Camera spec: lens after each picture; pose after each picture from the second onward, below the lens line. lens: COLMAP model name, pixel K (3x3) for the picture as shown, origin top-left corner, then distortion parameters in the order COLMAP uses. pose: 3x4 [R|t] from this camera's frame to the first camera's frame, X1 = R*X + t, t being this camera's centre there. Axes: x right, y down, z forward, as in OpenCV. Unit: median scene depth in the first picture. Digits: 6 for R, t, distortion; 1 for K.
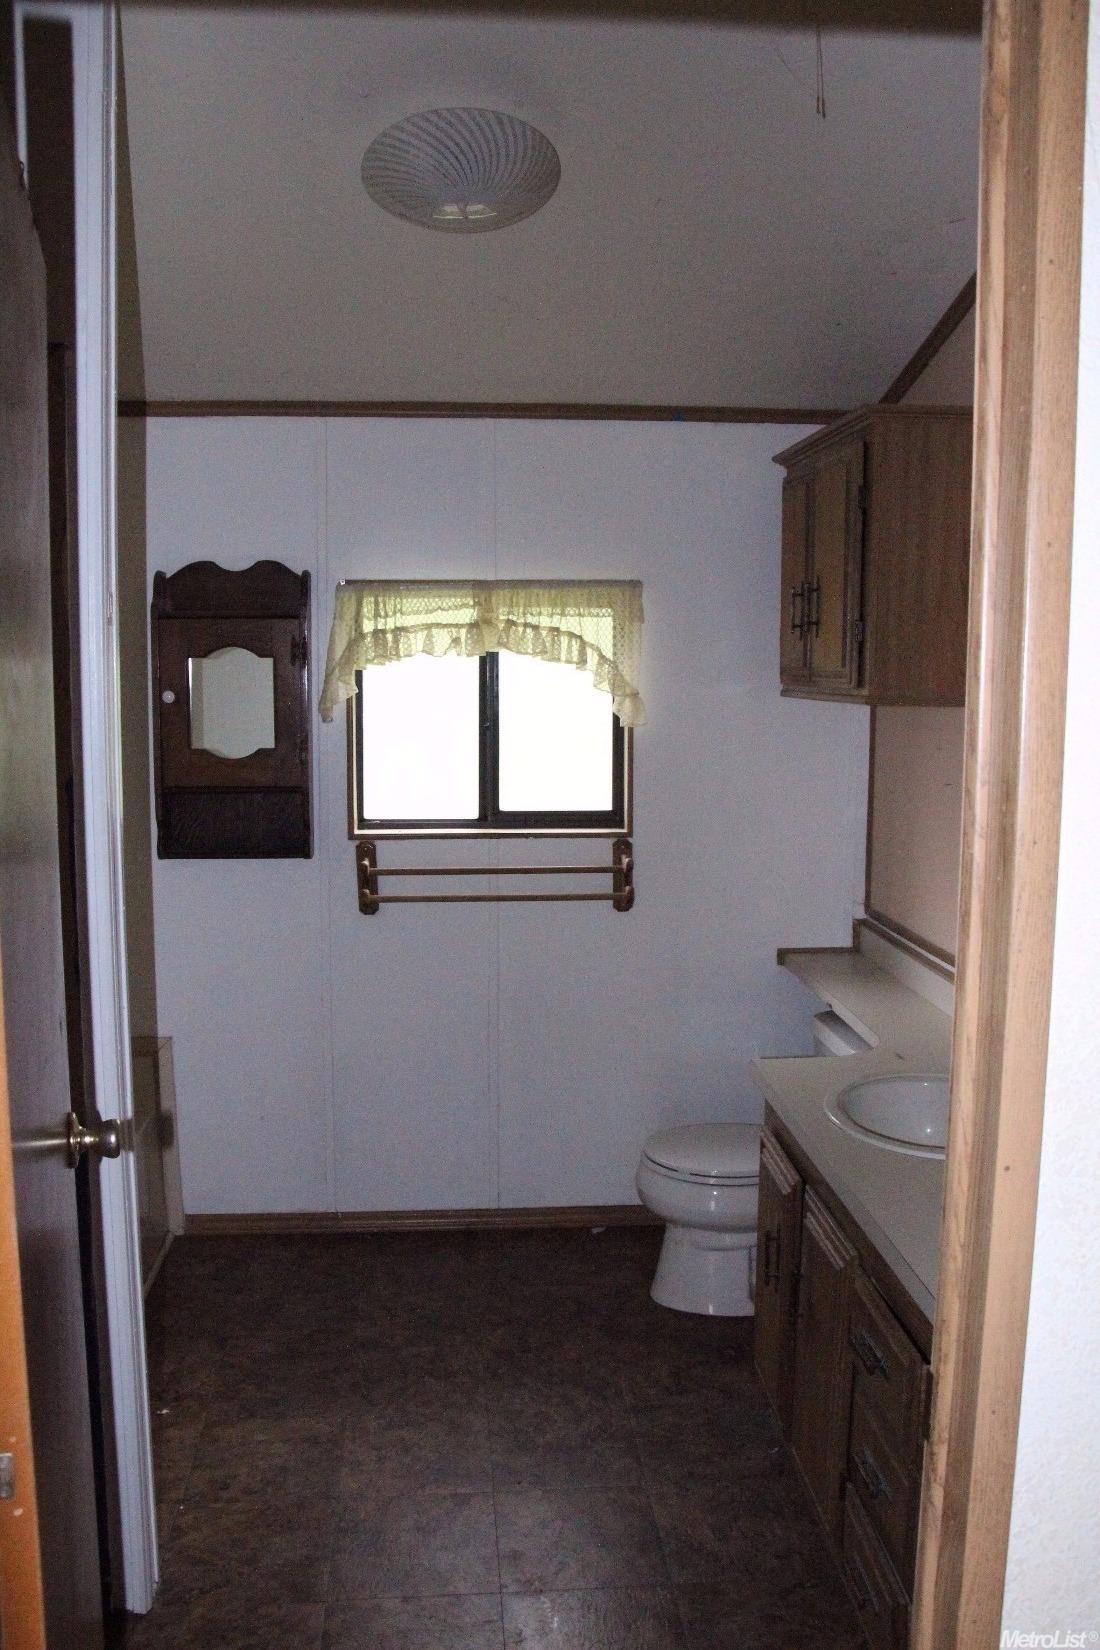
lens RADIAL K [[1386.4, 0, 552.9], [0, 1386.4, 819.6], [0, 0, 1]] dist [-0.158680, 0.129473]
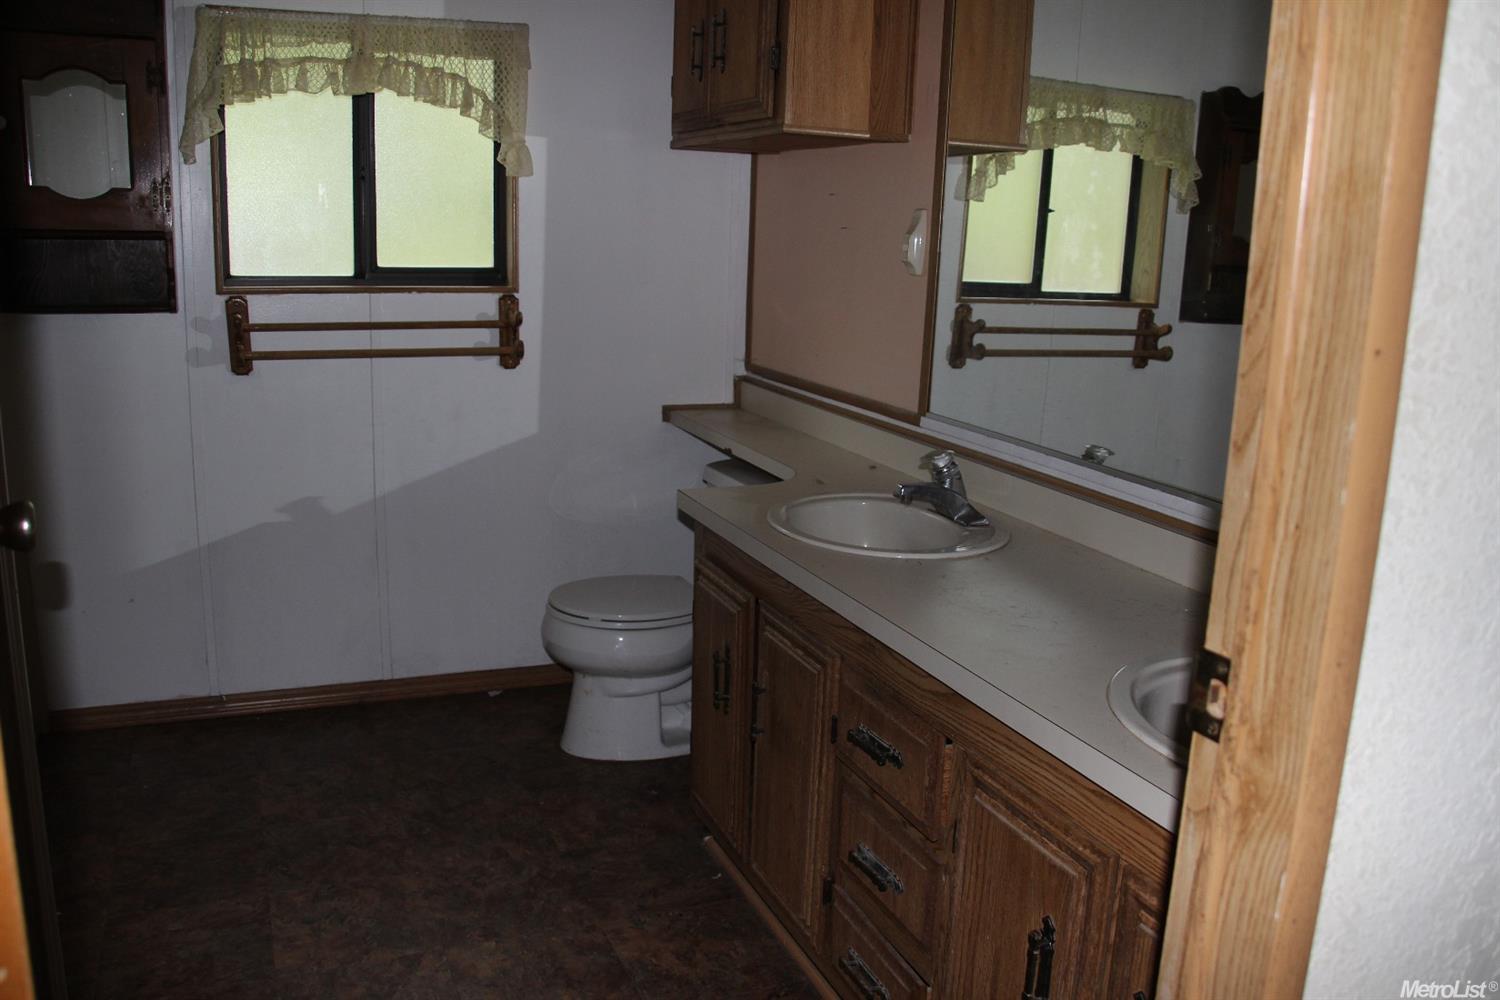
lens RADIAL K [[1260.3, 0, 738.8], [0, 1260.3, 496.9], [0, 0, 1]] dist [-0.158680, 0.129473]
pose [[0.954562, -0.039706, 0.295356, -0.063191], [0.008598, 0.994341, 0.105885, 0.067116], [-0.297889, -0.098535, 0.949502, 0.105934]]
